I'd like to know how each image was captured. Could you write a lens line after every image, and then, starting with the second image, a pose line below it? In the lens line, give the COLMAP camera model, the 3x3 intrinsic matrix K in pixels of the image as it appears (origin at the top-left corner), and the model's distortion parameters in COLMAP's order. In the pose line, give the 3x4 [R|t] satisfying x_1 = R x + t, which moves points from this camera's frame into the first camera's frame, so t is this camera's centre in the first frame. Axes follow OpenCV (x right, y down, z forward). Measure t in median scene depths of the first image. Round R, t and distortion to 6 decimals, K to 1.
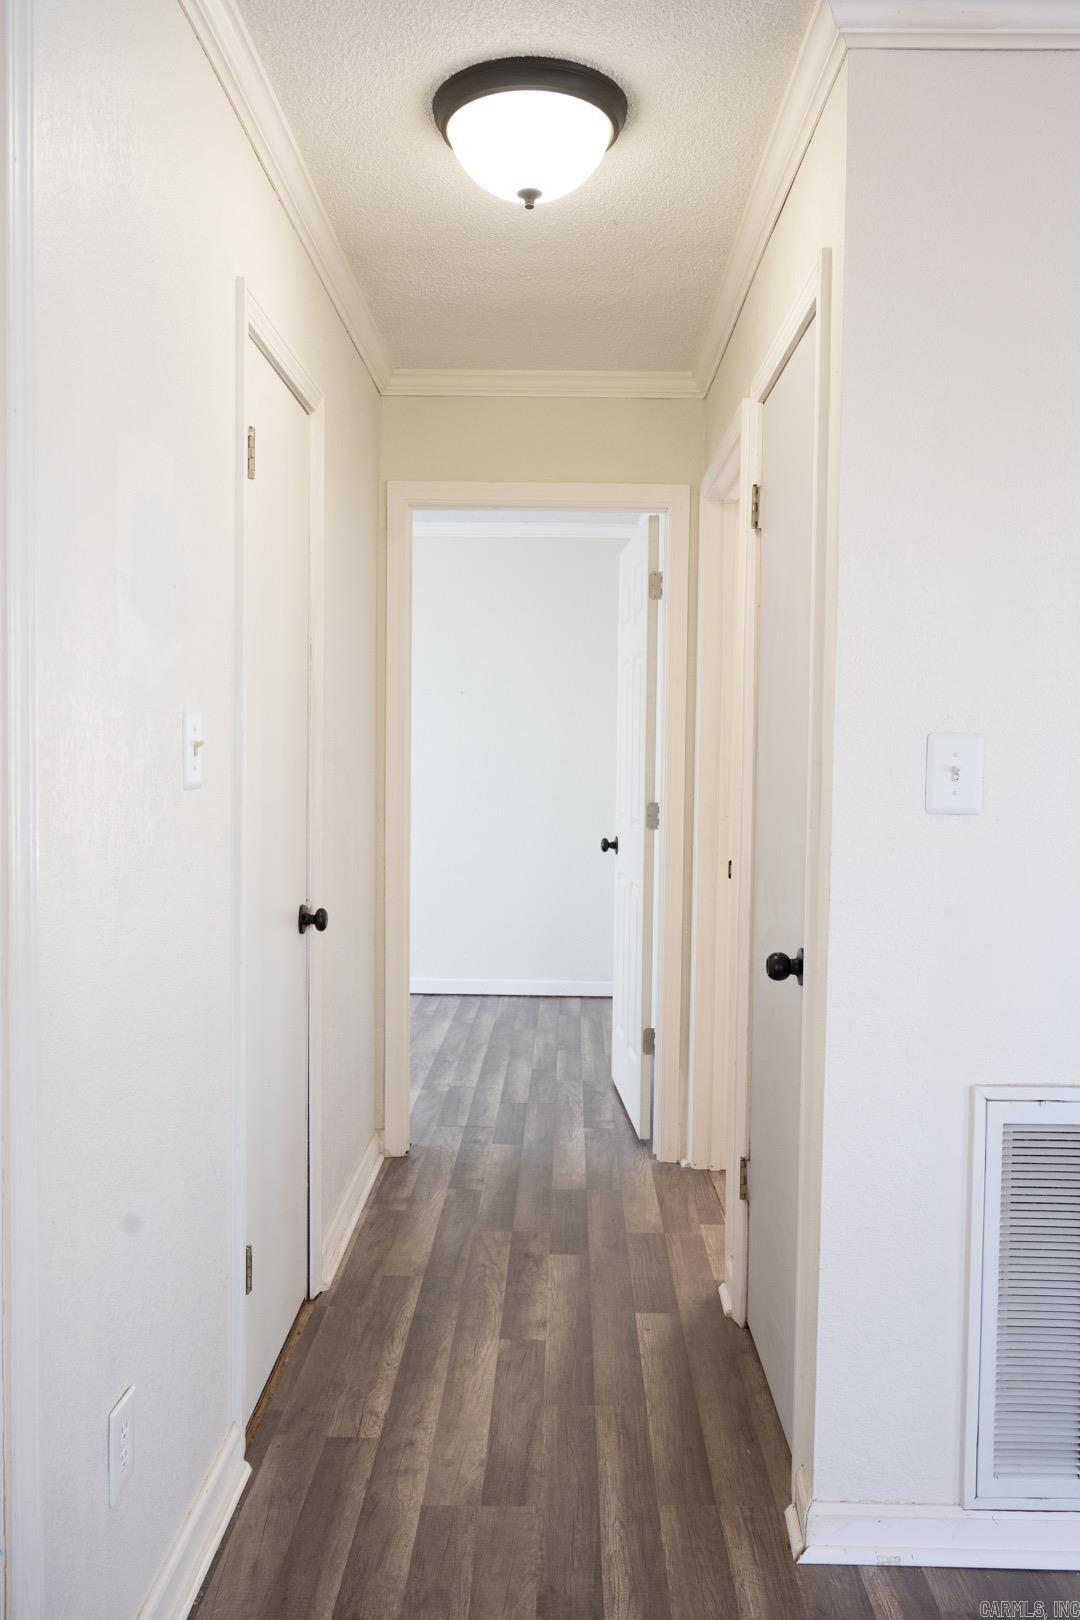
lens RADIAL K [[1255.3, 0, 539.8], [0, 1255.3, 805.8], [0, 0, 1]] dist [-0.002849, -0.005549]
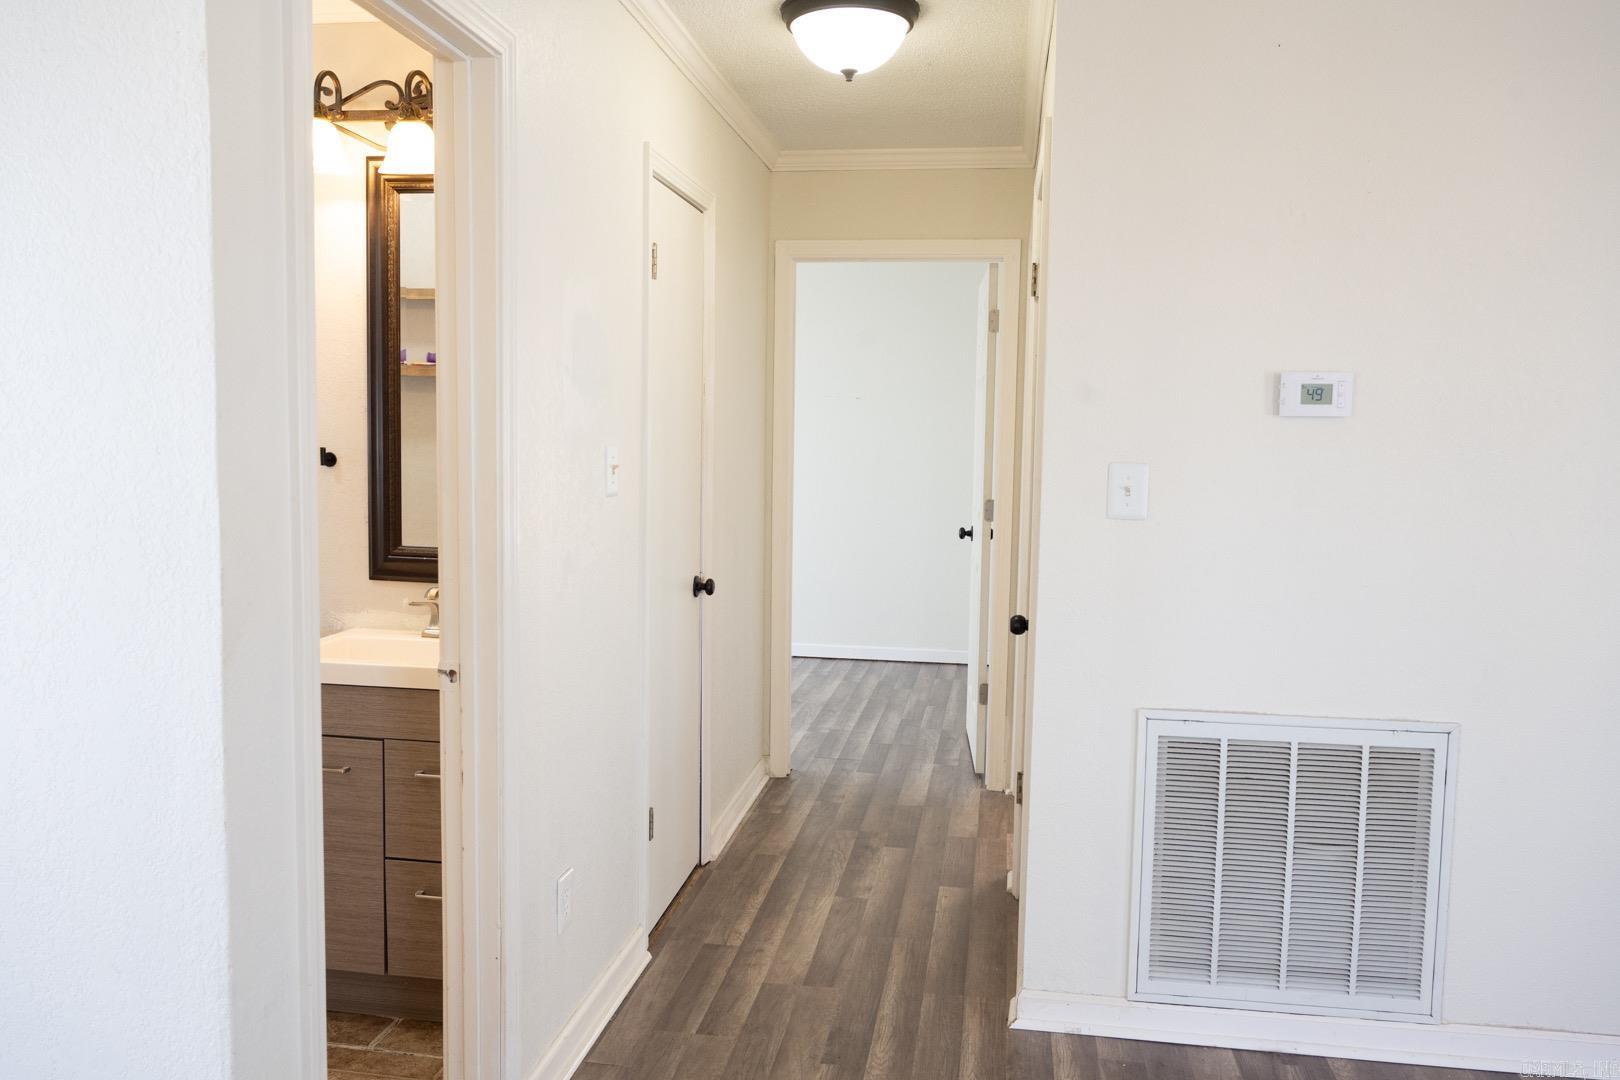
lens RADIAL K [[1255.3, 0, 809.8], [0, 1255.3, 542.5], [0, 0, 1]] dist [-0.002849, -0.005549]
pose [[0.990559, 0.015943, -0.136159, 0.138323], [-0.009963, 0.998960, 0.044489, -0.022569], [0.136727, -0.042712, 0.989688, -0.388278]]
